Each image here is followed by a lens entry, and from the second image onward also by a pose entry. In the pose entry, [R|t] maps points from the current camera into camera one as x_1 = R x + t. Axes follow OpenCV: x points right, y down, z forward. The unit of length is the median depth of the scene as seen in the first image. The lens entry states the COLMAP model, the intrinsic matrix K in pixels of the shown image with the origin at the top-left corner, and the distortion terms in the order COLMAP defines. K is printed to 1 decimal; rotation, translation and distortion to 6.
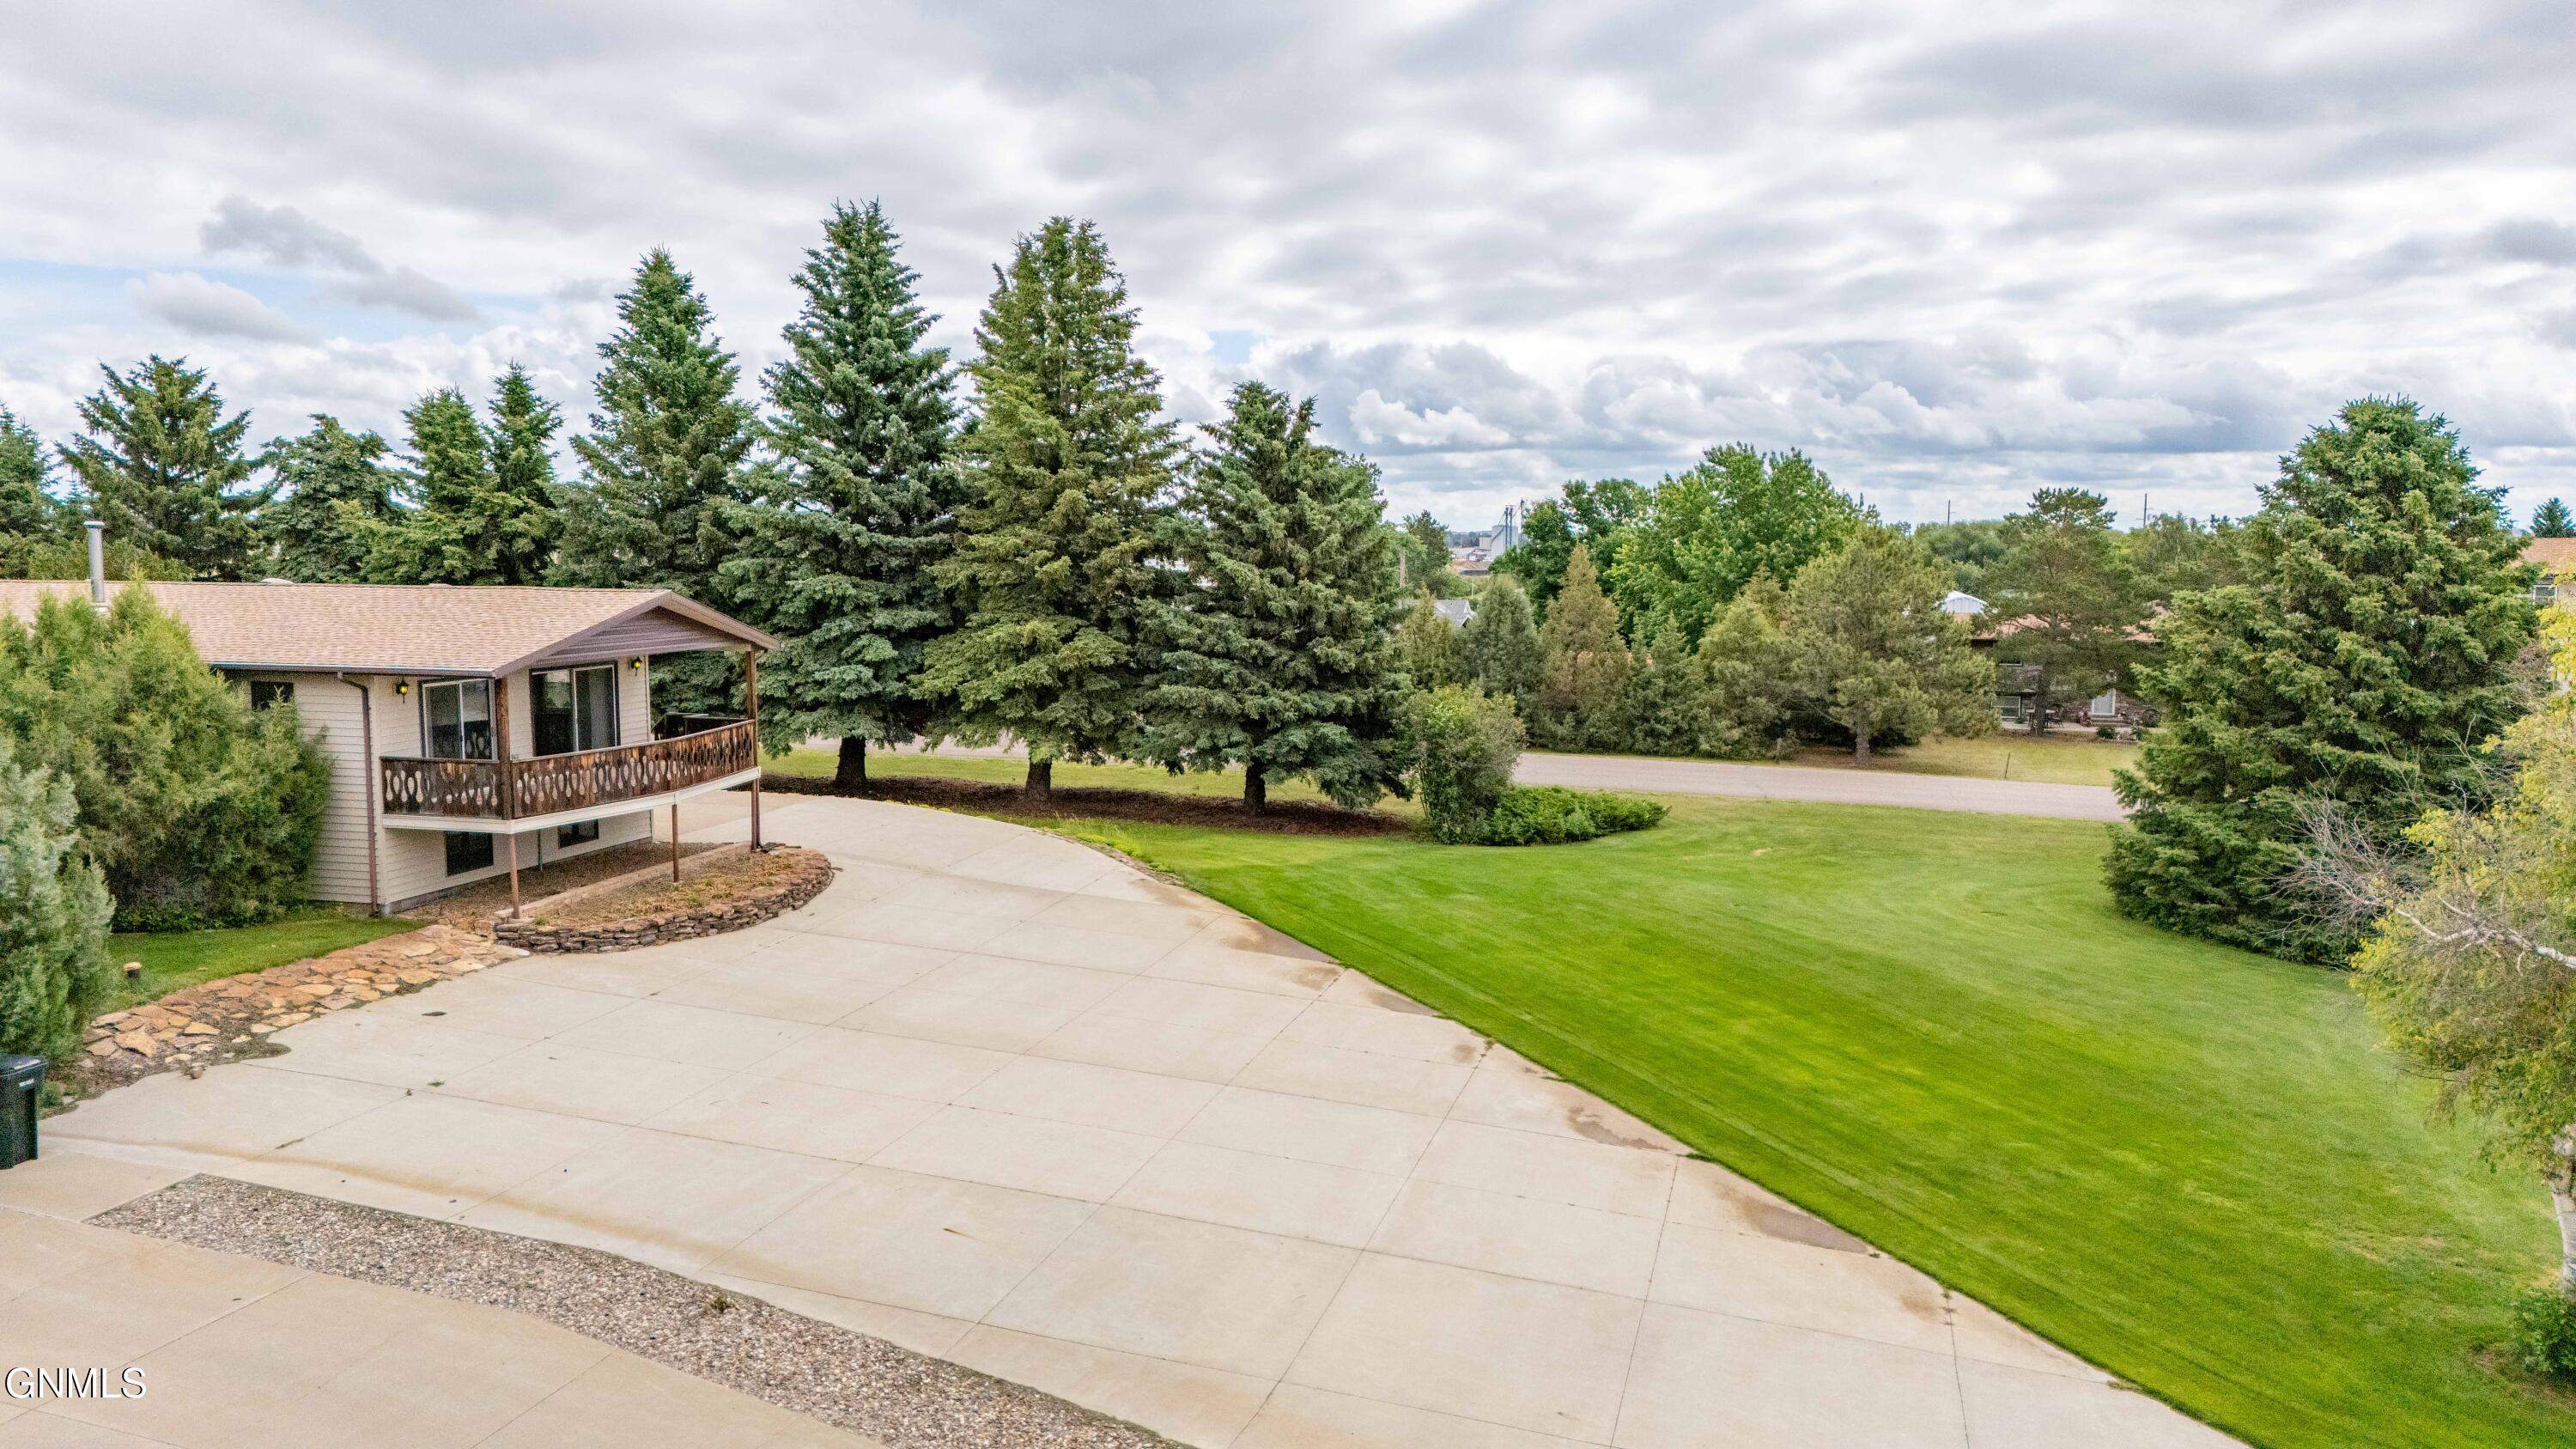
lens RADIAL K [[1888.3, 0, 1302.0], [0, 1888.3, 729.8], [0, 0, 1]] dist [0.068641, -0.063235]
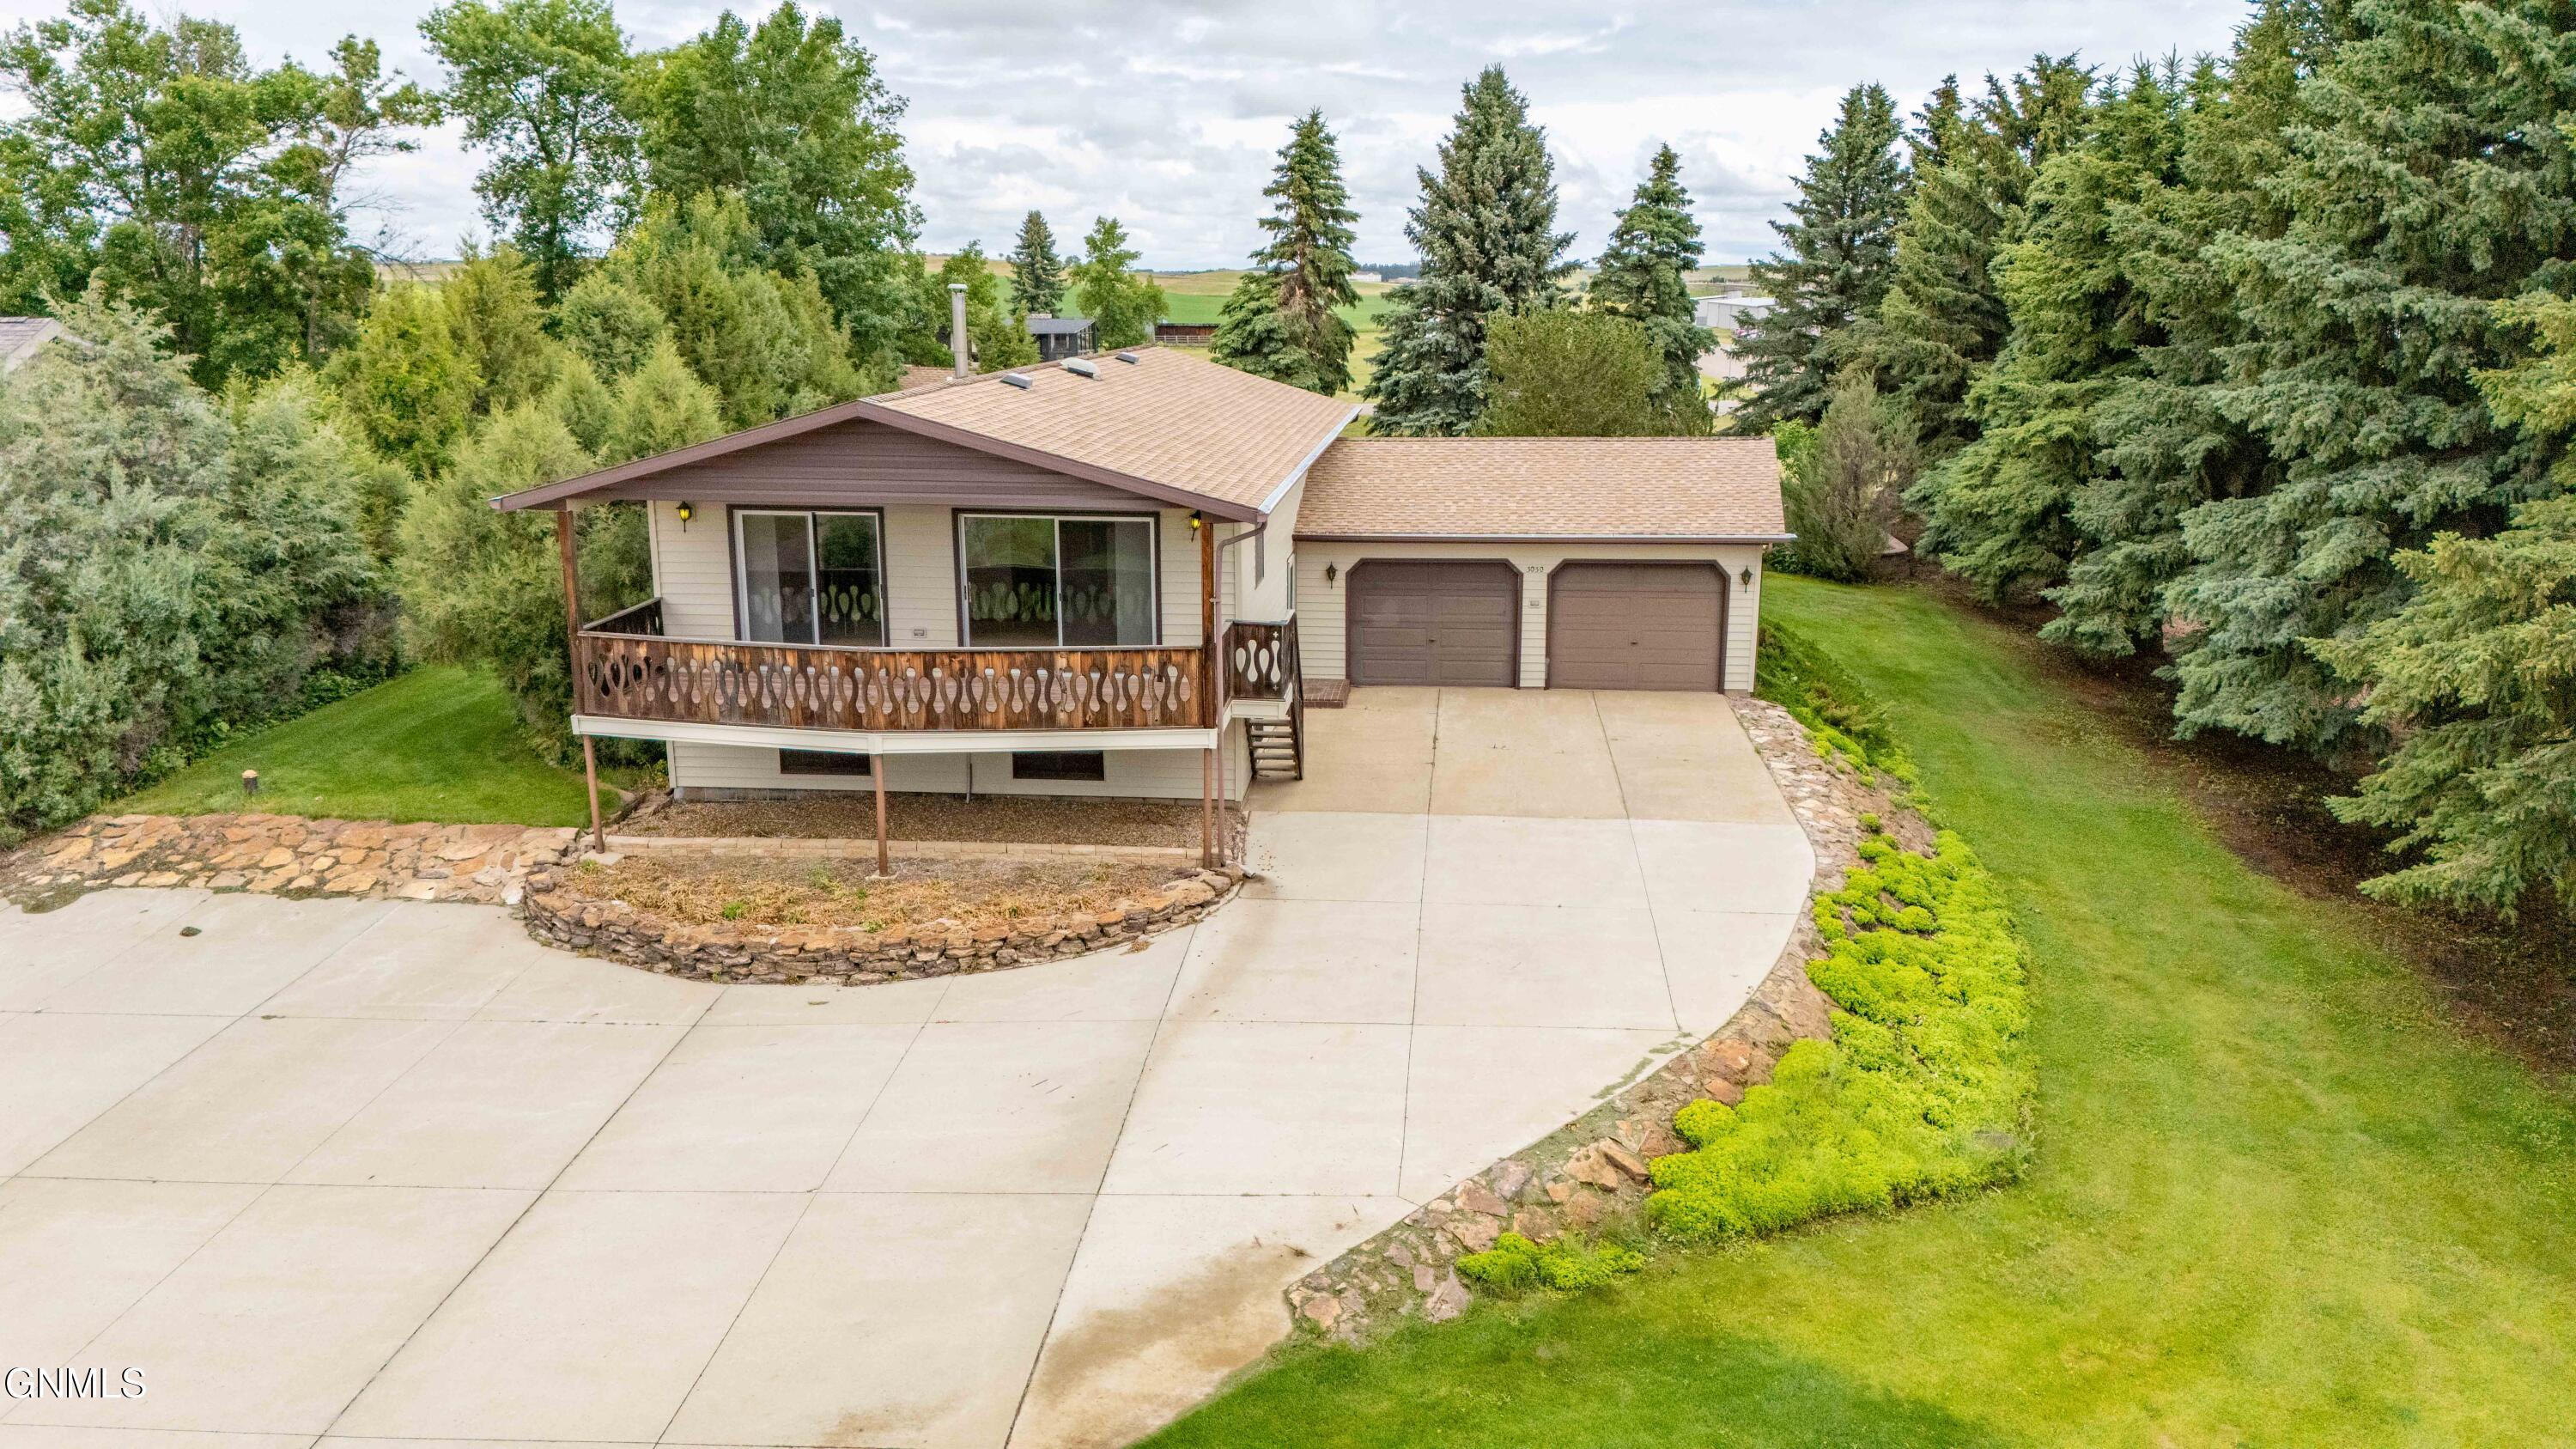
lens RADIAL K [[1888.3, 0, 1270.0], [0, 1888.3, 722.3], [0, 0, 1]] dist [0.068641, -0.063235]
pose [[0.170635, 0.220411, -0.960366, 0.194377], [-0.099937, 0.973505, 0.205670, -0.076649], [0.980253, 0.060881, 0.188141, 0.713172]]
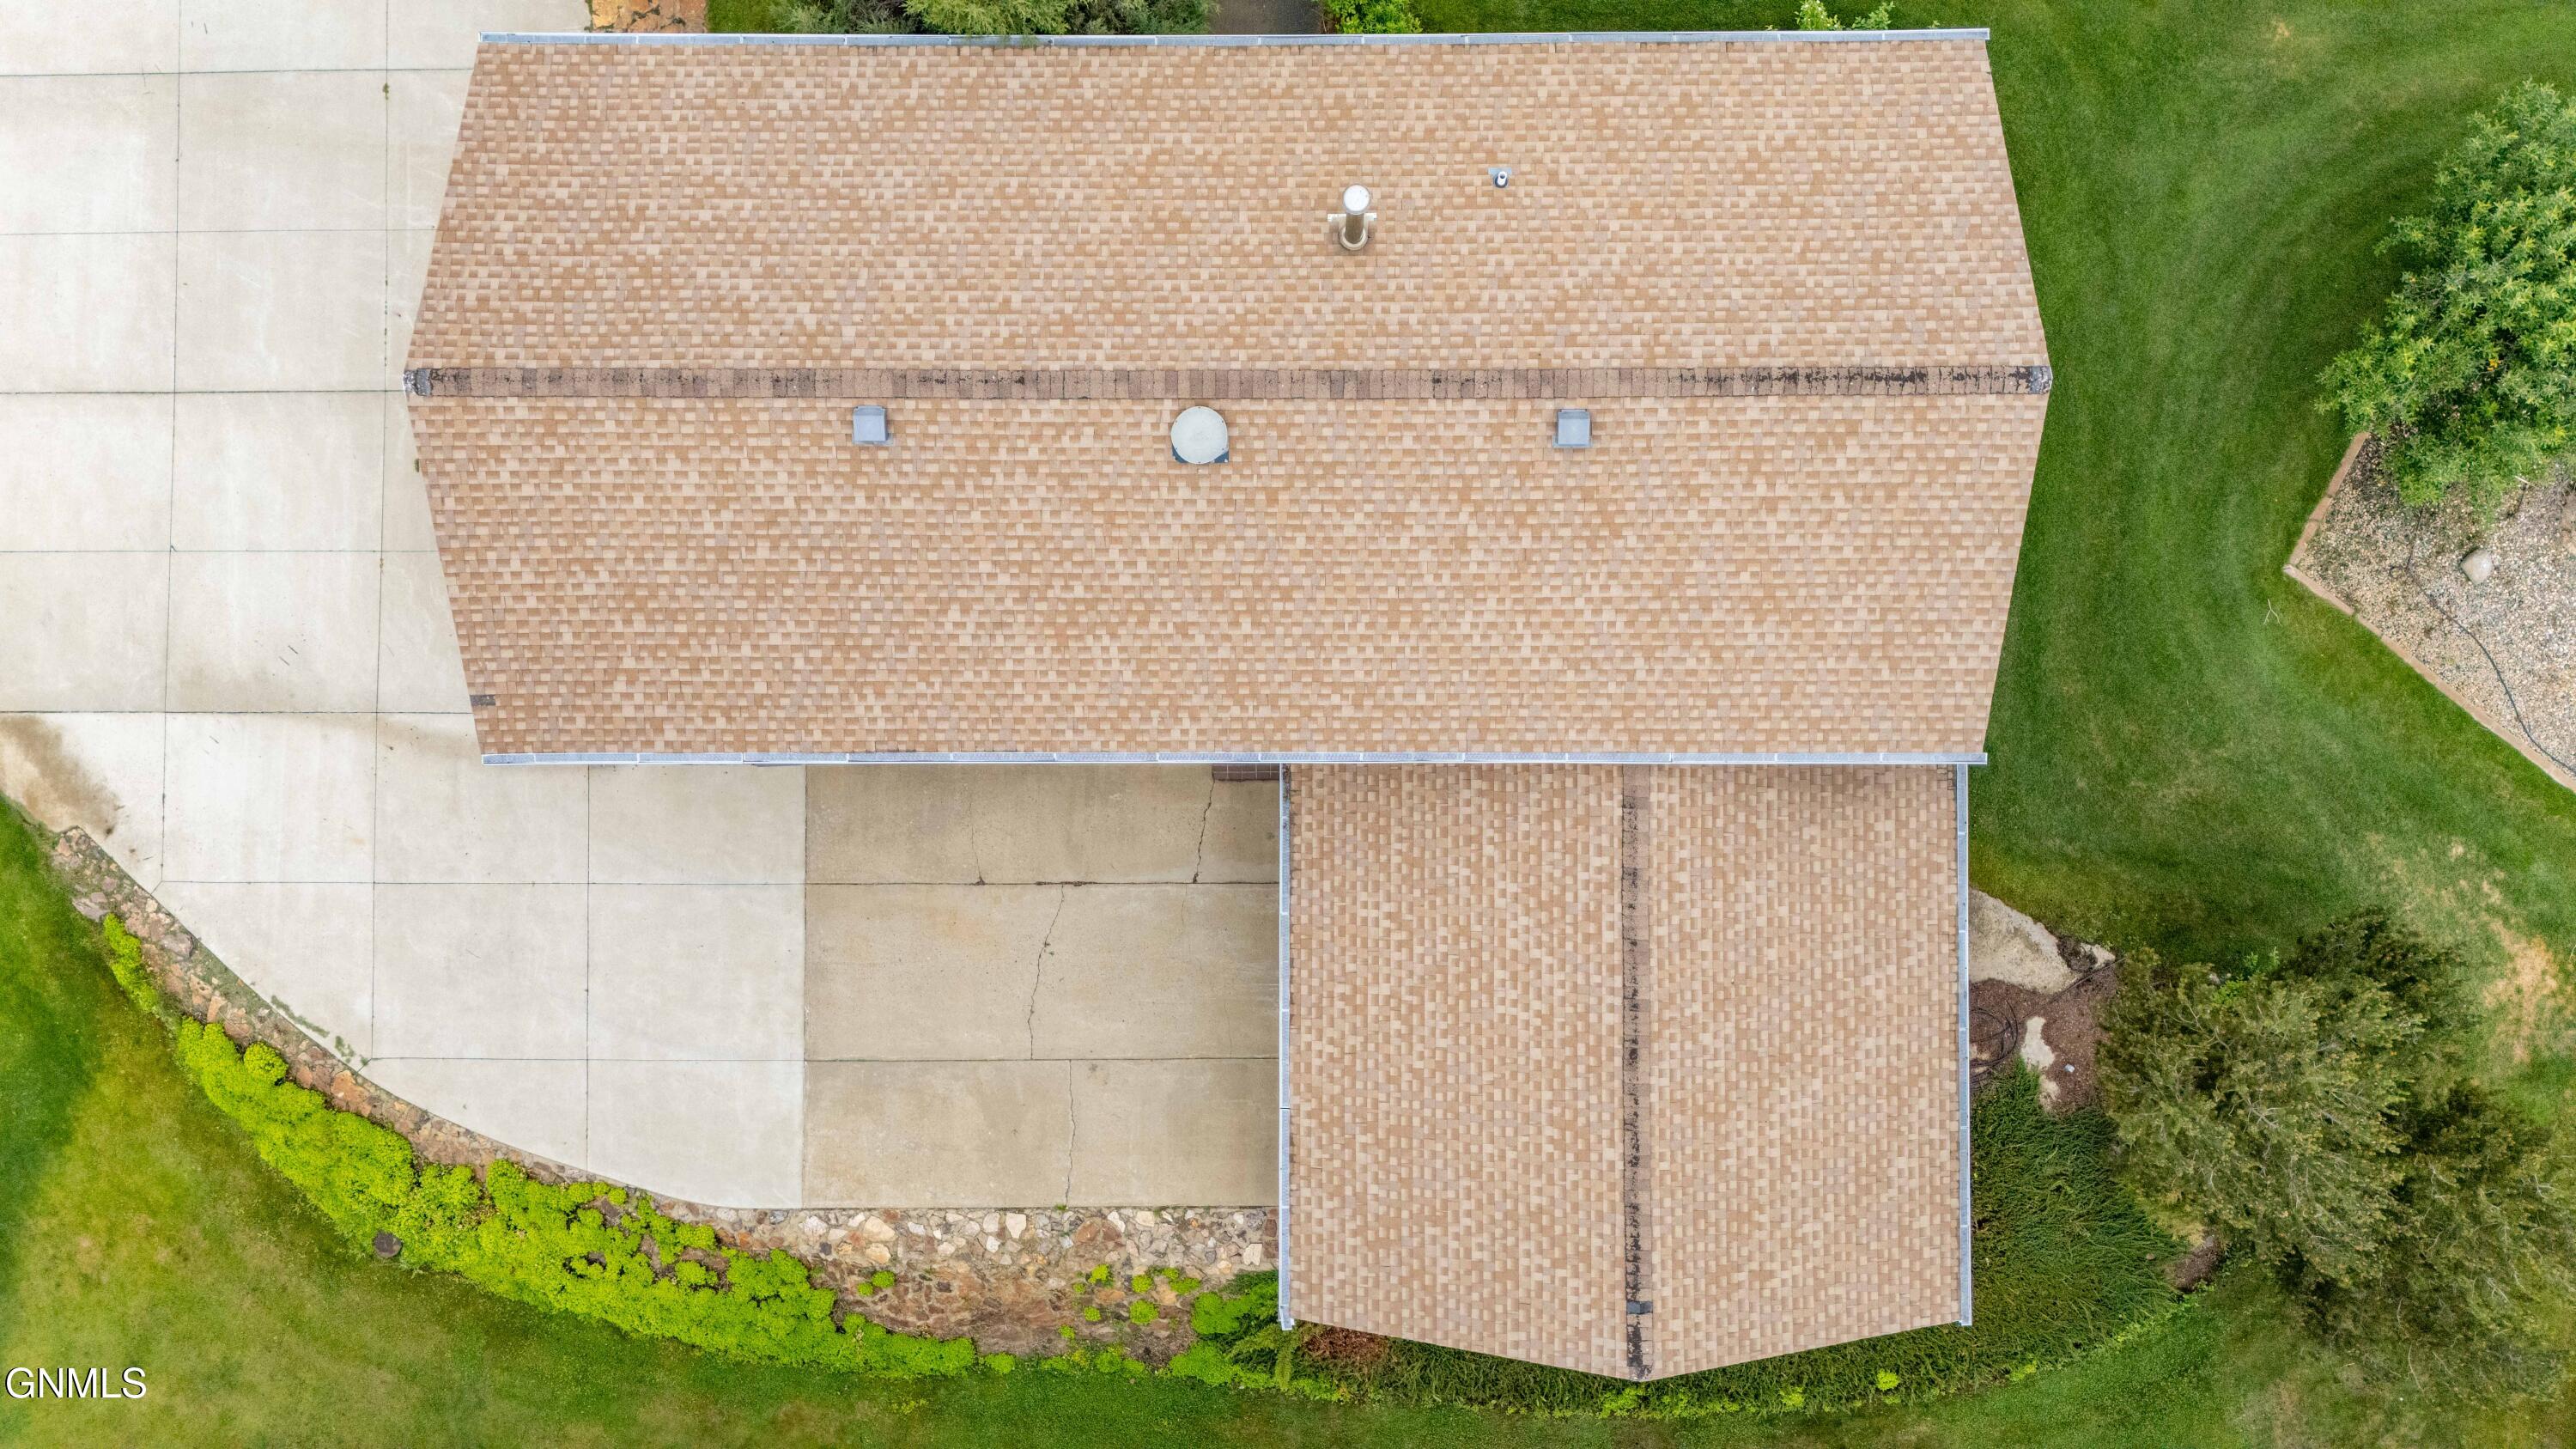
lens RADIAL K [[1888.3, 0, 1289.4], [0, 1888.3, 725.0], [0, 0, 1]] dist [0.068641, -0.063235]
pose [[-0.962009, 0.272985, -0.004129, -0.402019], [-0.028883, -0.086721, 0.995814, -0.501171], [0.271484, 0.958102, 0.091311, 0.789748]]
